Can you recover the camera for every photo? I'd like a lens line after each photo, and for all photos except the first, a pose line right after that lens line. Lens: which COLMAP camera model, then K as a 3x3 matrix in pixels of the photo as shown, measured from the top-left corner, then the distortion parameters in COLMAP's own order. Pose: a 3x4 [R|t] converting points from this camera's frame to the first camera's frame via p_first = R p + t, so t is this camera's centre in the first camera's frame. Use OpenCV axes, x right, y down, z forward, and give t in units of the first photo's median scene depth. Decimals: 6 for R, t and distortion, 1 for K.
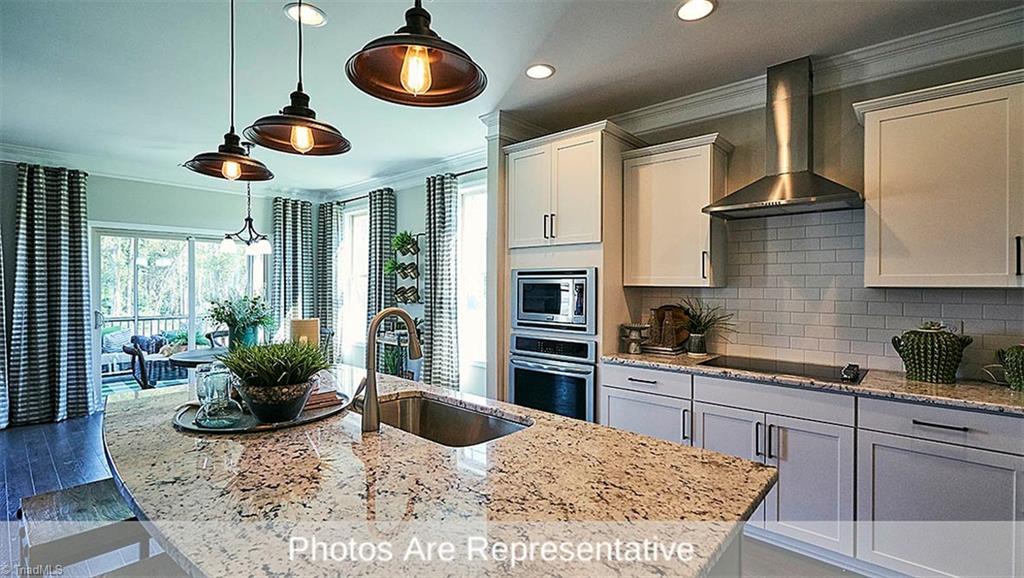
lens RADIAL K [[456.6, 0, 512.0], [0, 456.6, 289.0], [0, 0, 1]] dist [-0.000844, 0.000006]
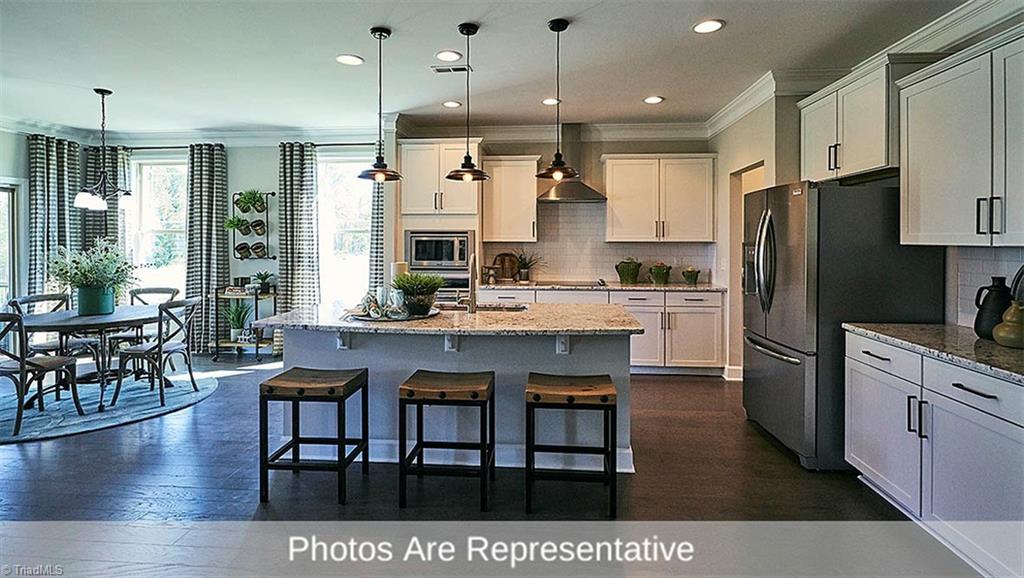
lens RADIAL K [[496.6, 0, 514.2], [0, 496.6, 241.9], [0, 0, 1]] dist [0.001066, 0.000269]
pose [[0.799959, -0.005737, 0.600027, -0.483971], [0.007702, 0.999970, -0.000708, -0.002155], [-0.600005, 0.005188, 0.799980, -0.297169]]
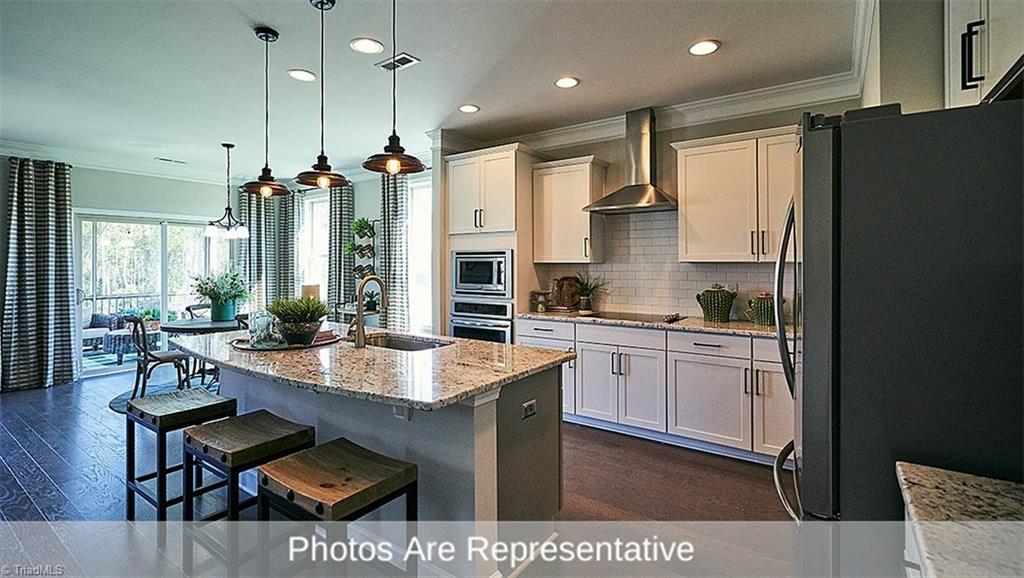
lens RADIAL K [[462.7, 0, 510.7], [0, 462.7, 264.5], [0, 0, 1]] dist [-0.002681, -0.000234]
pose [[0.994473, -0.006449, 0.104797, 0.022526], [0.007197, 0.999951, -0.006765, 0.005114], [-0.104748, 0.007481, 0.994471, -0.252188]]
